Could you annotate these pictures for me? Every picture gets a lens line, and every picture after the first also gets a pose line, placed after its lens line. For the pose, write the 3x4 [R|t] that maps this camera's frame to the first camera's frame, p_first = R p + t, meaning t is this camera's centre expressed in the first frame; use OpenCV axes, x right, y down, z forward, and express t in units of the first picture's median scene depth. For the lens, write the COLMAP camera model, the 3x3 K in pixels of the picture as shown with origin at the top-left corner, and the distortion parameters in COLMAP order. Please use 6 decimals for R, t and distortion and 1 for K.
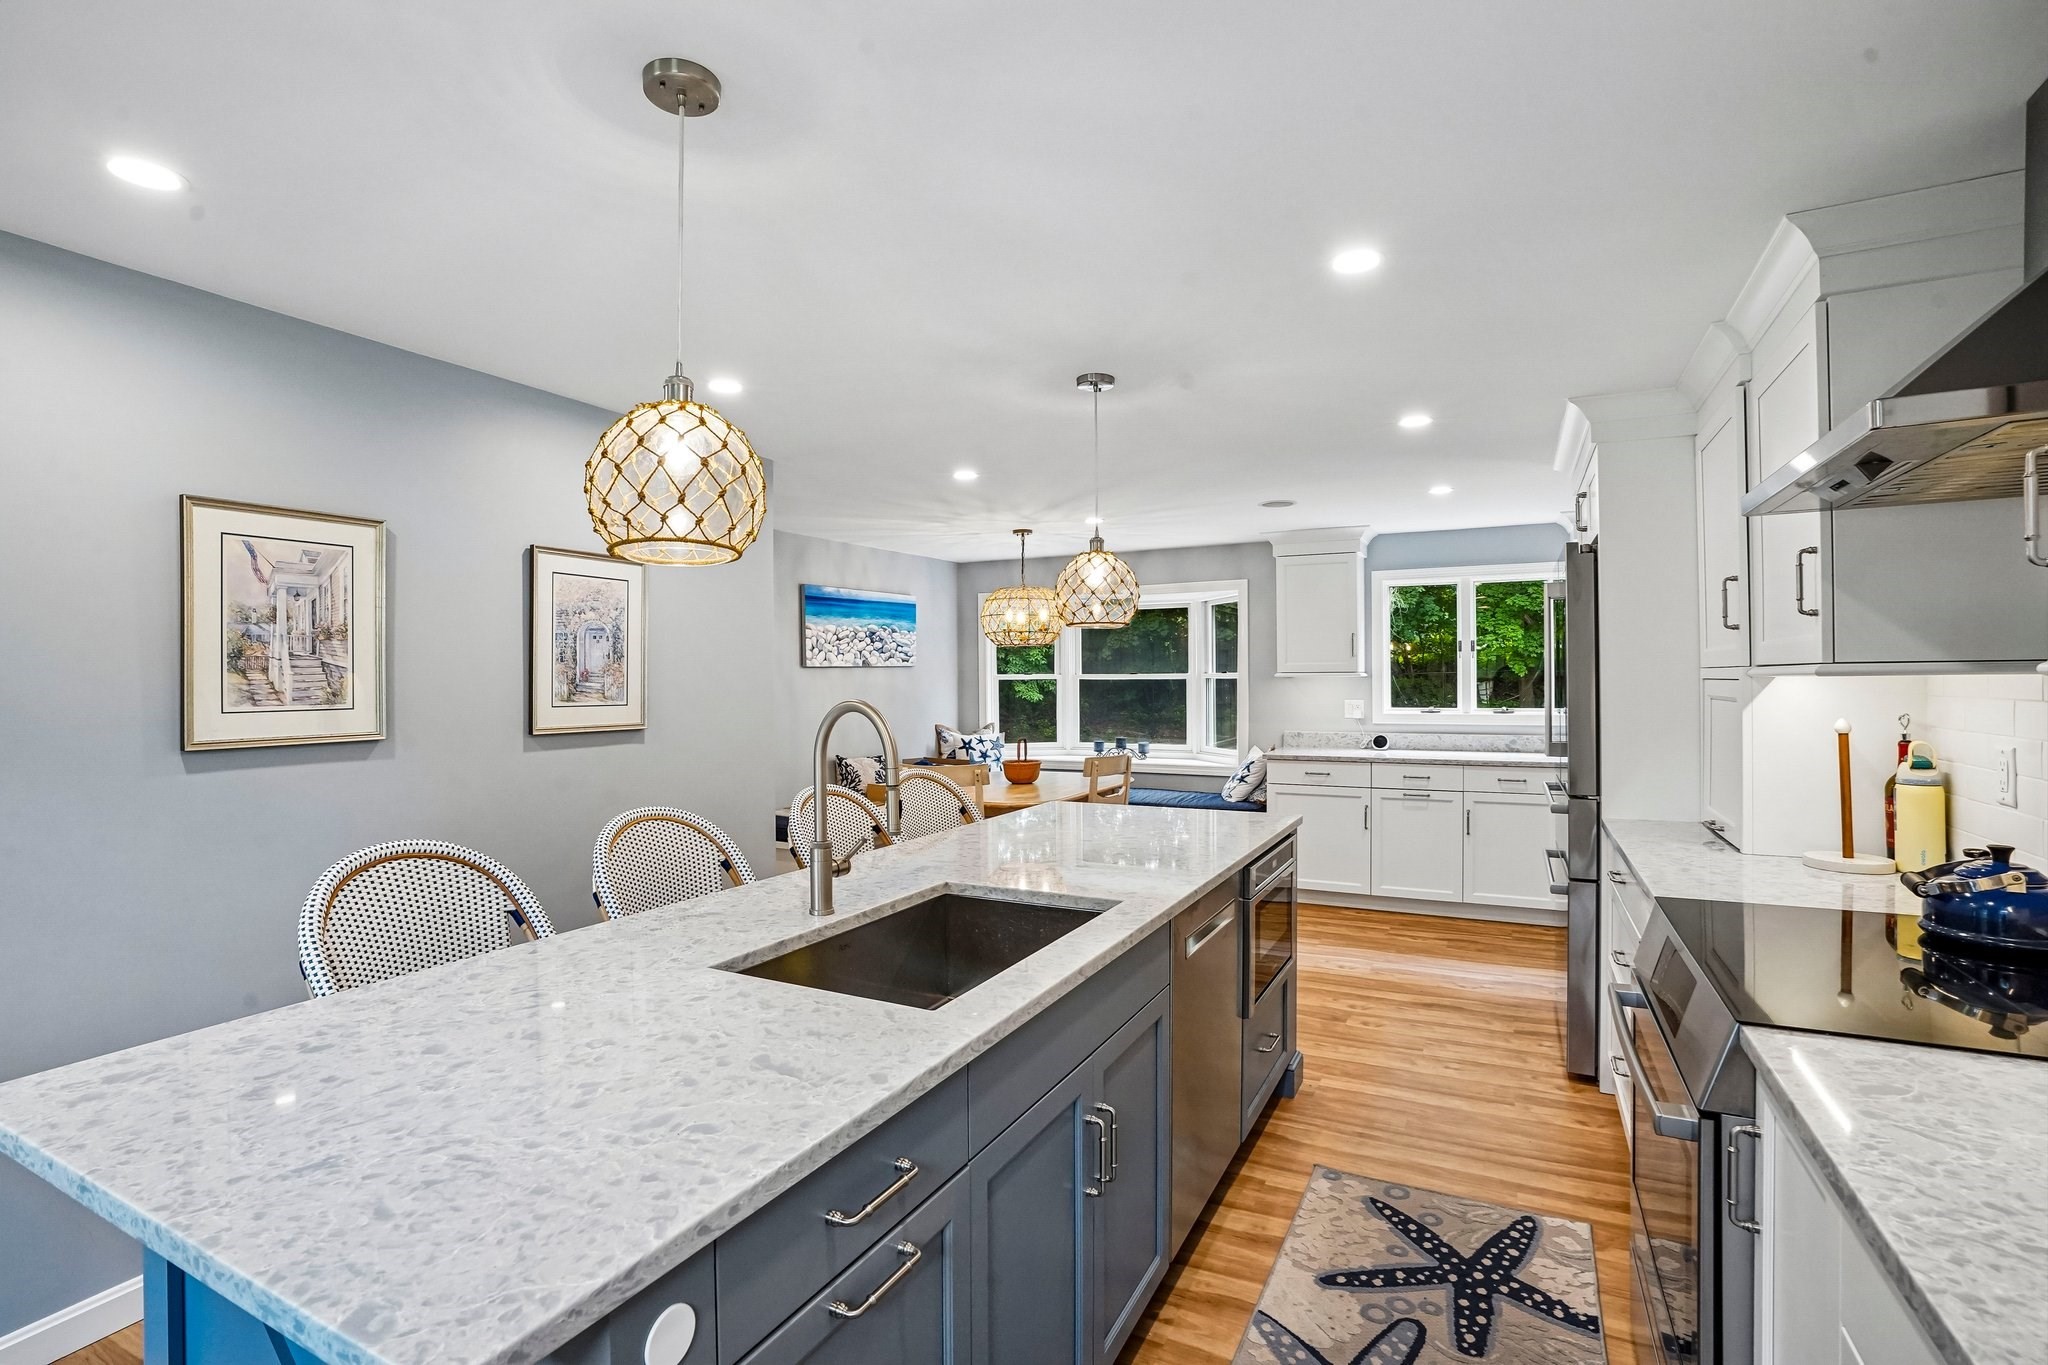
lens RADIAL K [[936.0, 0, 1014.2], [0, 936.0, 667.0], [0, 0, 1]] dist [-0.041645, 0.013710]
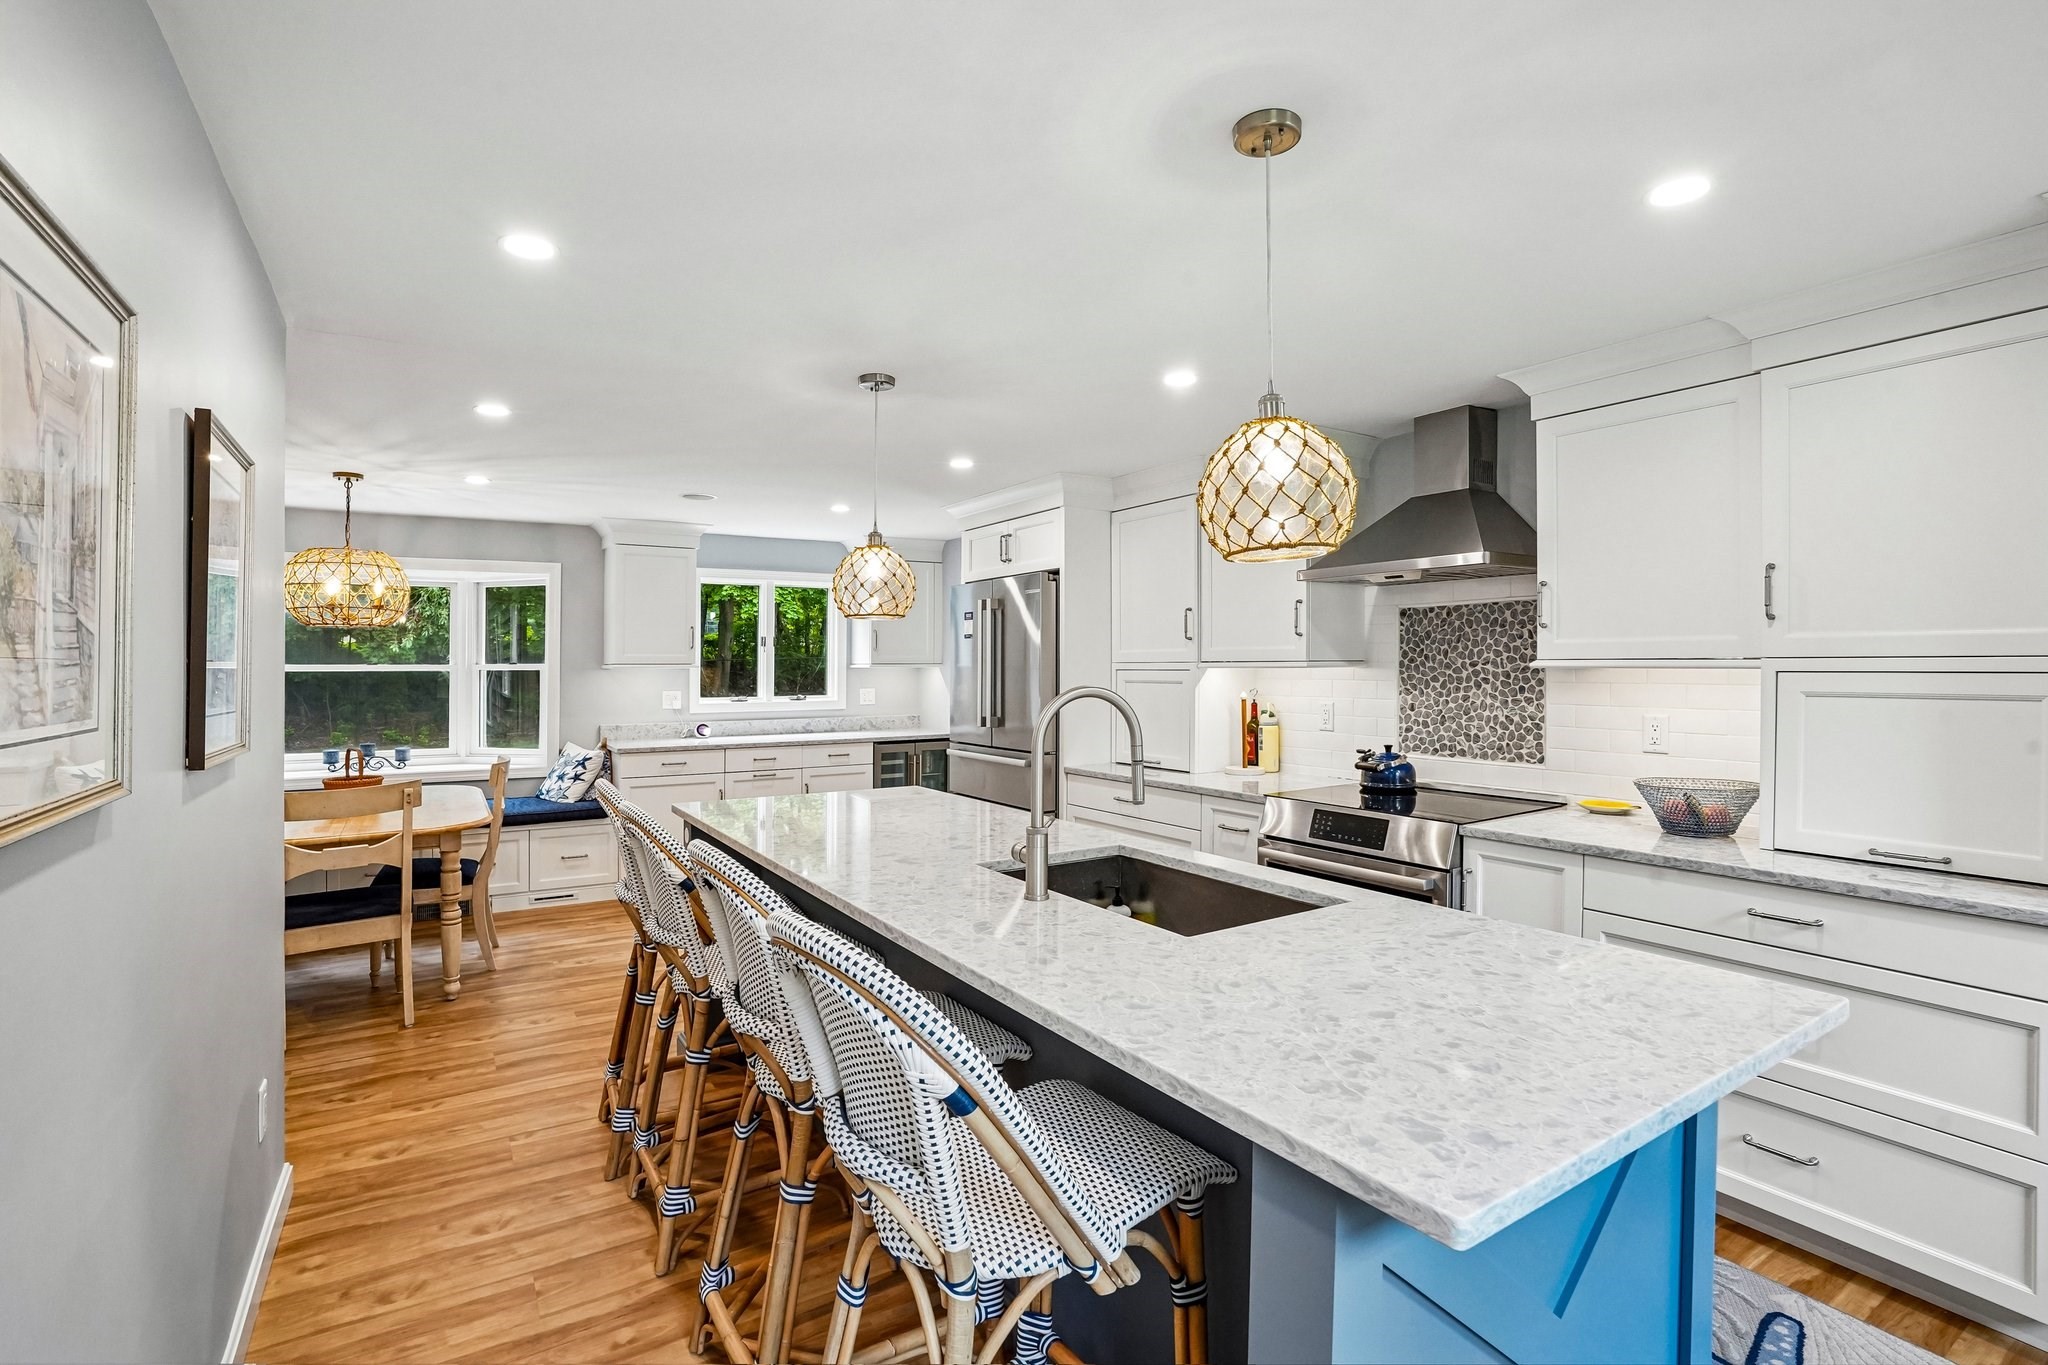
lens RADIAL K [[936.0, 0, 1003.9], [0, 936.0, 675.3], [0, 0, 1]] dist [-0.041645, 0.013710]
pose [[0.503226, -0.003348, 0.864148, -0.375281], [-0.011010, 0.999886, 0.010285, 0.003281], [-0.864085, -0.014690, 0.503132, 0.177675]]
